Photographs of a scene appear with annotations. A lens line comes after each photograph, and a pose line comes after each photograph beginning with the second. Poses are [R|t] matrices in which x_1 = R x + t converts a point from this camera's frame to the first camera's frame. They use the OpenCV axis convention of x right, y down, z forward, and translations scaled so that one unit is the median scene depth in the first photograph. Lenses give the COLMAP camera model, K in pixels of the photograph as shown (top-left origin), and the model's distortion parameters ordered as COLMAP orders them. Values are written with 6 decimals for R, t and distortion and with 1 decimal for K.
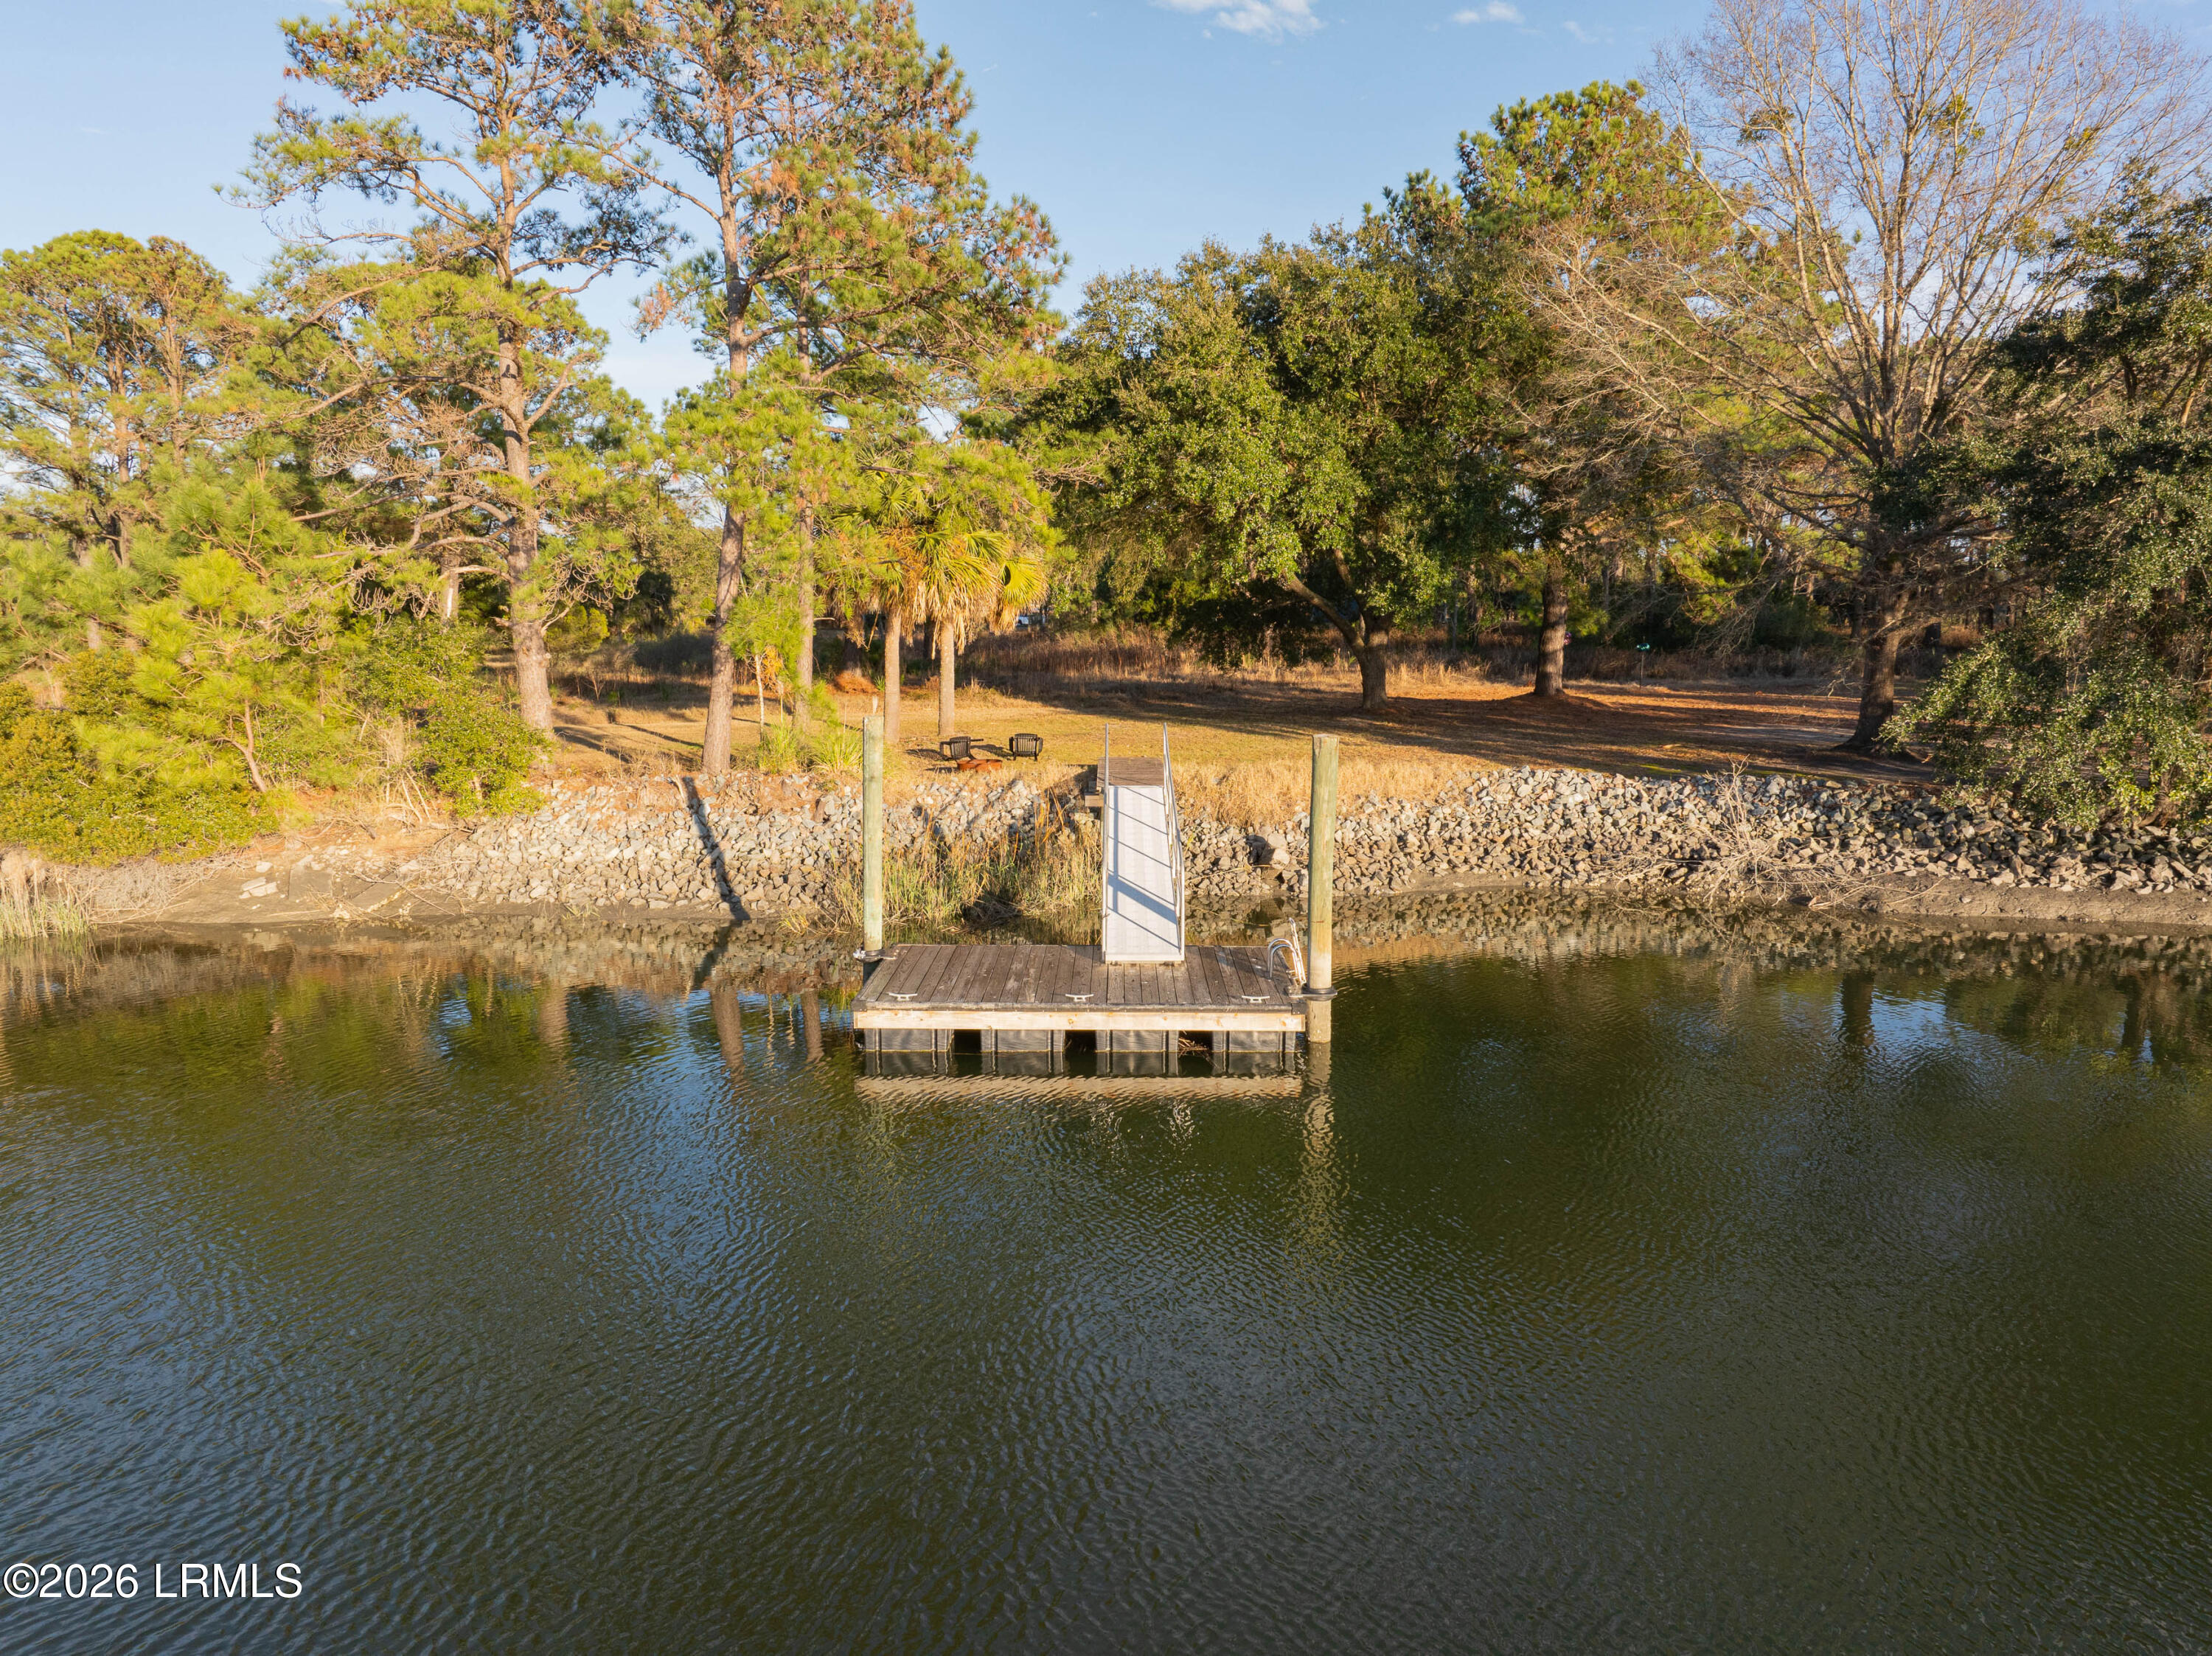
lens RADIAL K [[1620.1, 0, 1106.0], [0, 1620.1, 828.0], [0, 0, 1]] dist [-0.035311, 0.011268]
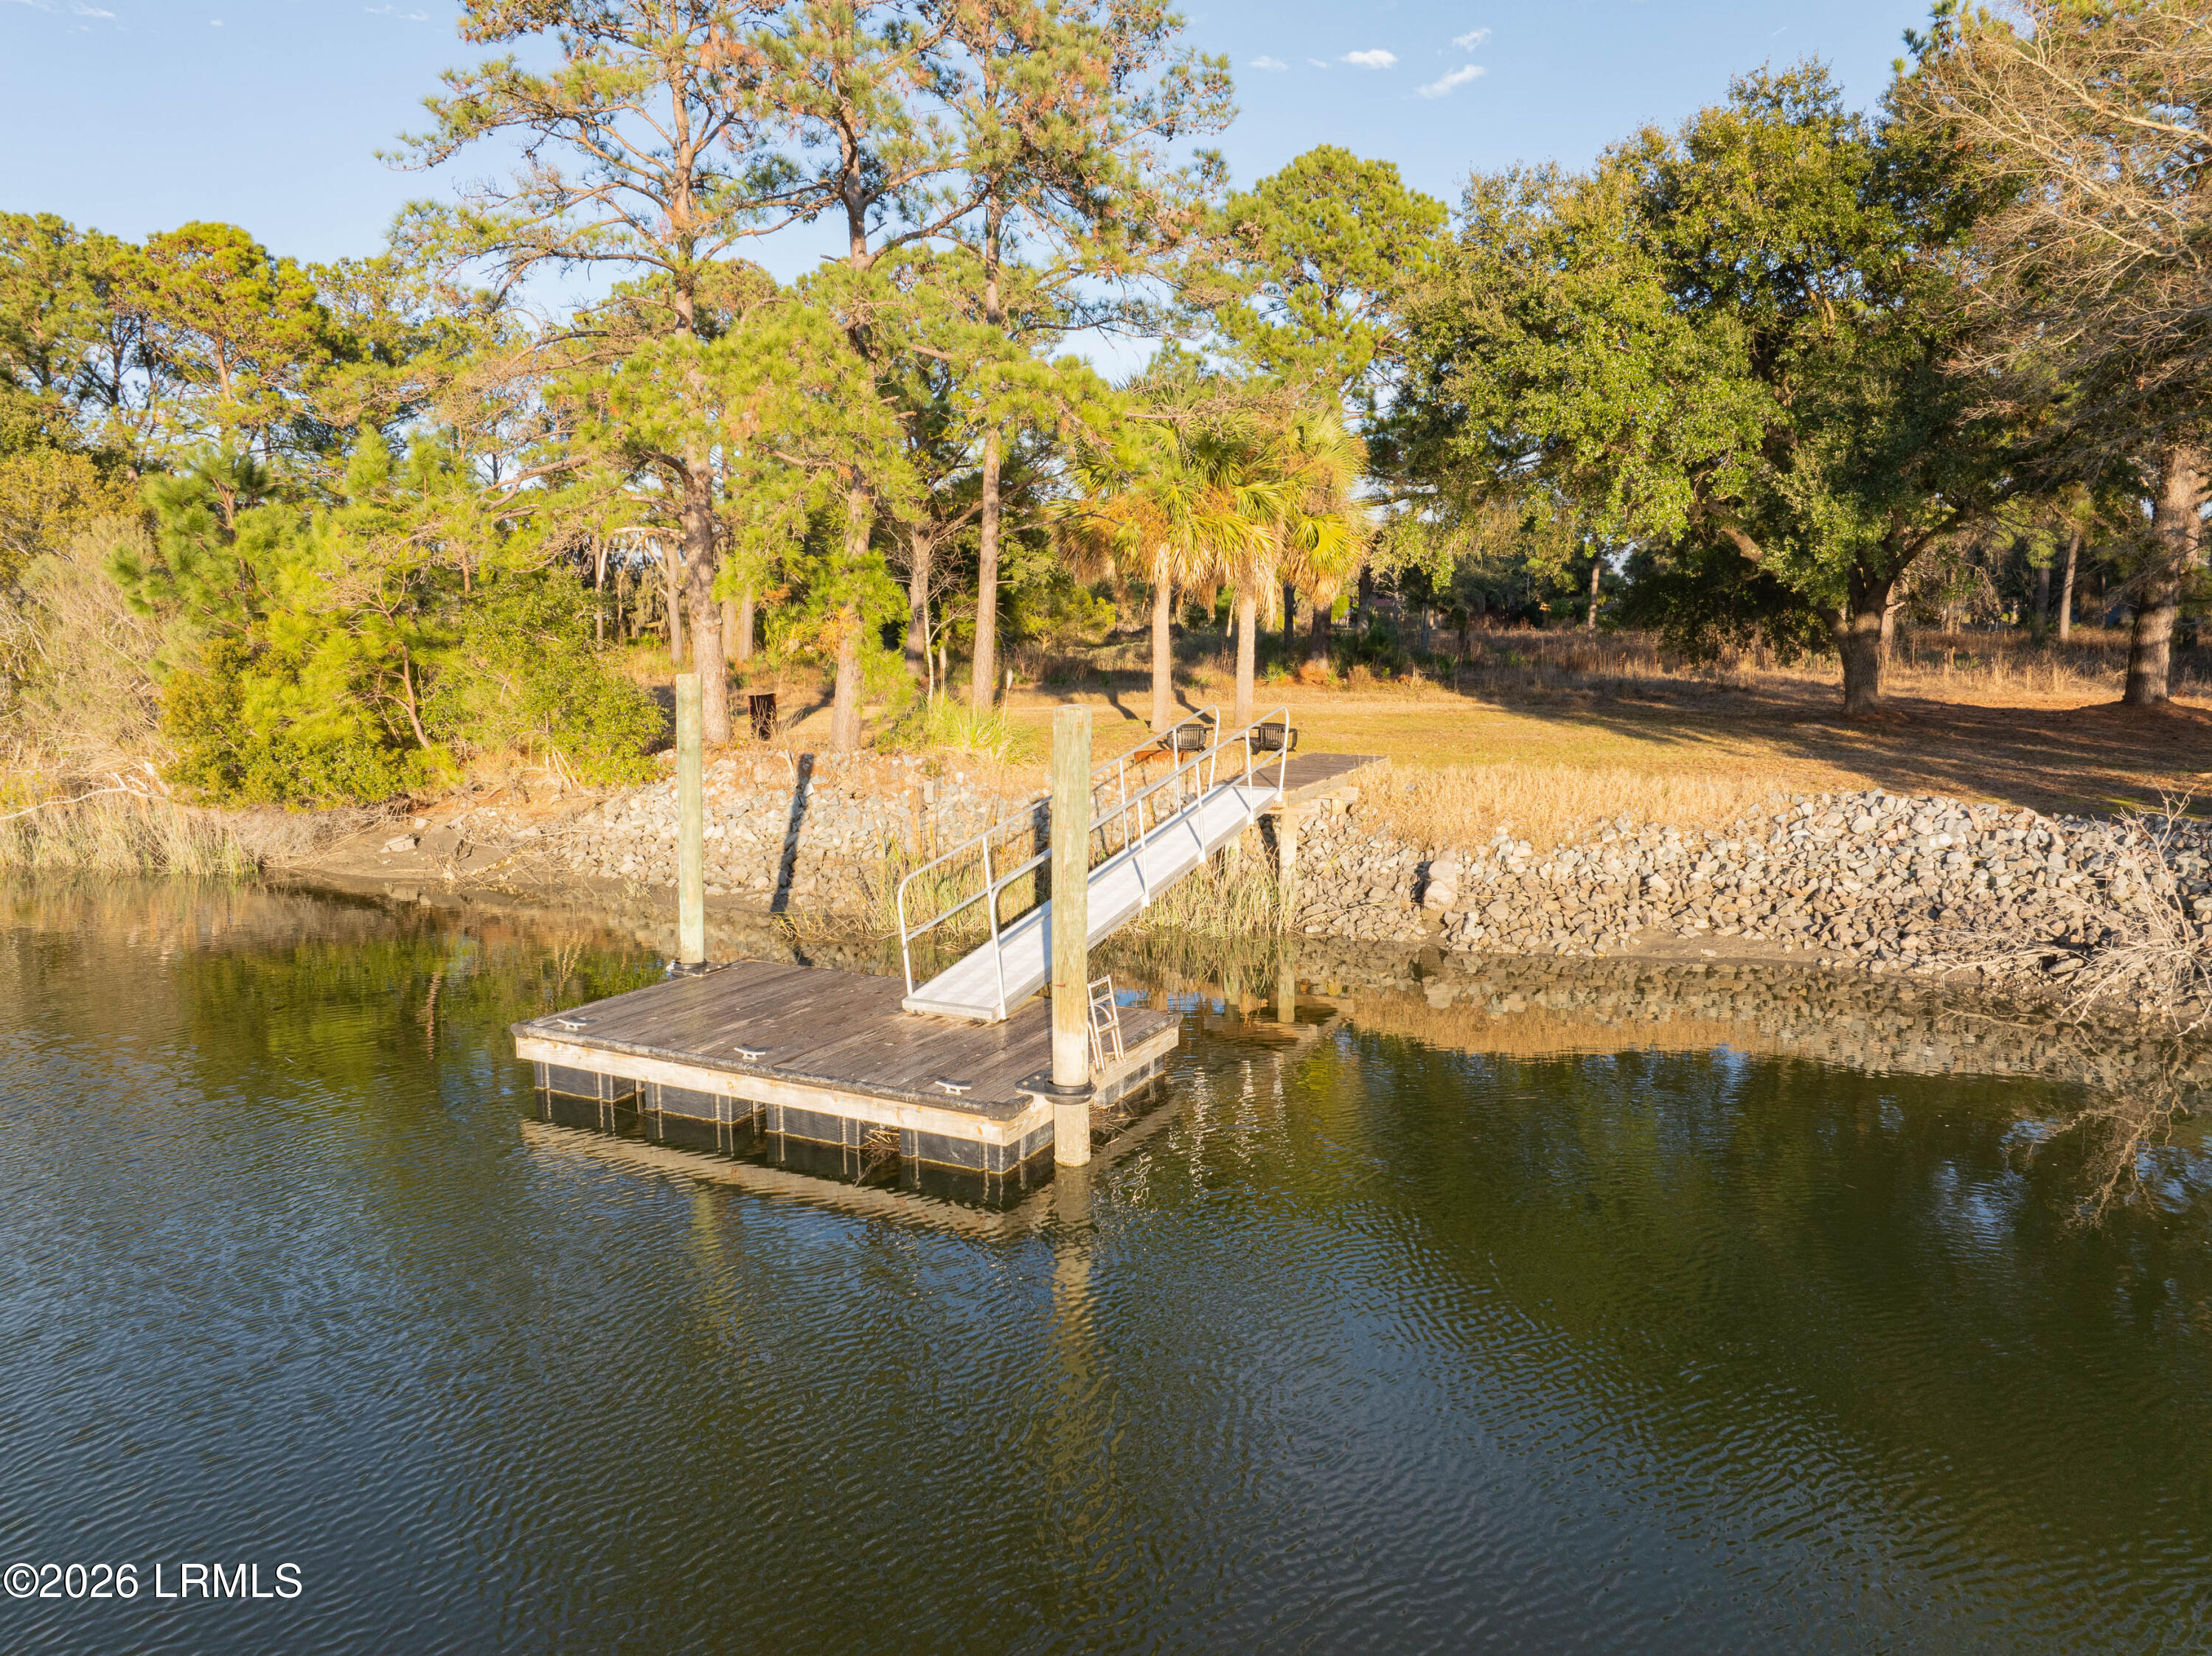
lens RADIAL K [[1620.1, 0, 1106.0], [0, 1620.1, 828.0], [0, 0, 1]] dist [-0.035311, 0.011268]
pose [[0.902035, 0.059304, -0.427569, 0.264659], [-0.061107, 0.998086, 0.009520, -0.008765], [0.427315, 0.017540, 0.903933, 0.249671]]
